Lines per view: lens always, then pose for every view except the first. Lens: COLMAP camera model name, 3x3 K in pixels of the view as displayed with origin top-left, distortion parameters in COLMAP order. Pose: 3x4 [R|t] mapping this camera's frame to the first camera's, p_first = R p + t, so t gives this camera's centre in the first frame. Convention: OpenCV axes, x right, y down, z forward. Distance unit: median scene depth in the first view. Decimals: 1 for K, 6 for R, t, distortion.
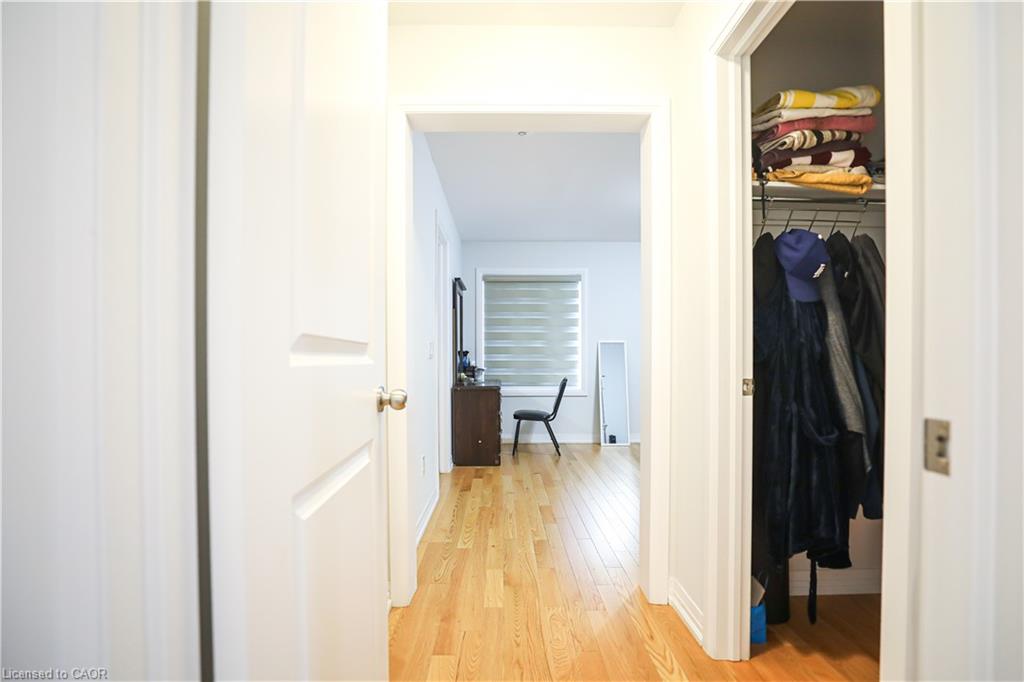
lens RADIAL K [[470.8, 0, 516.0], [0, 470.8, 363.2], [0, 0, 1]] dist [-0.000467, -0.000006]
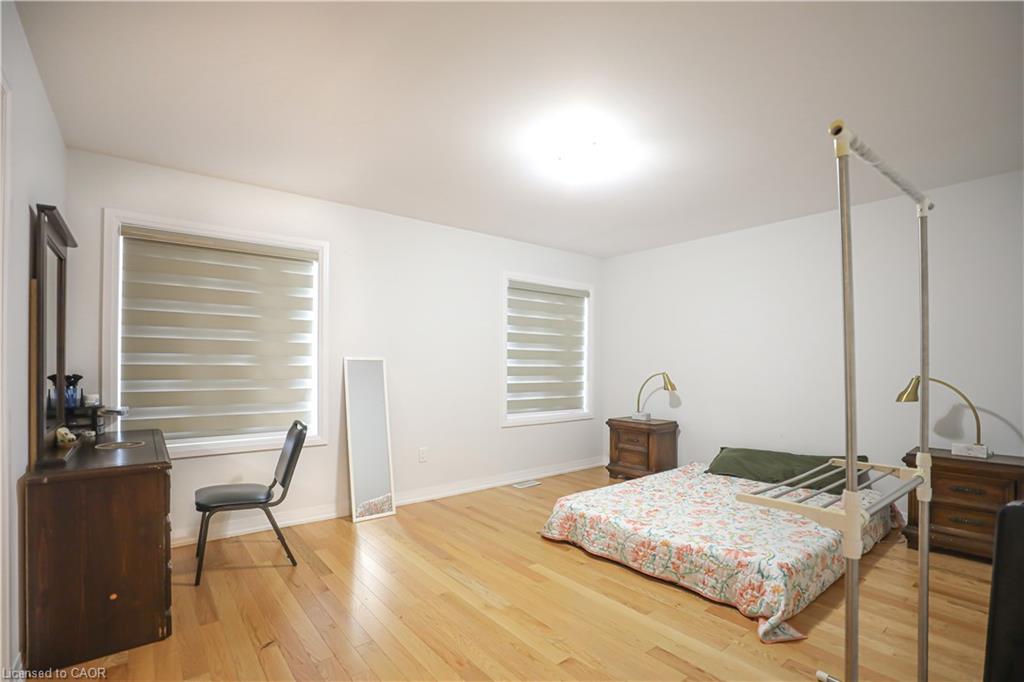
lens RADIAL K [[476.1, 0, 502.7], [0, 476.1, 366.6], [0, 0, 1]] dist [-0.018333, 0.000323]
pose [[0.810678, 0.003729, 0.585480, -0.031854], [0.003309, 0.999935, -0.010950, -0.027723], [-0.585483, 0.010815, 0.810613, 0.358499]]
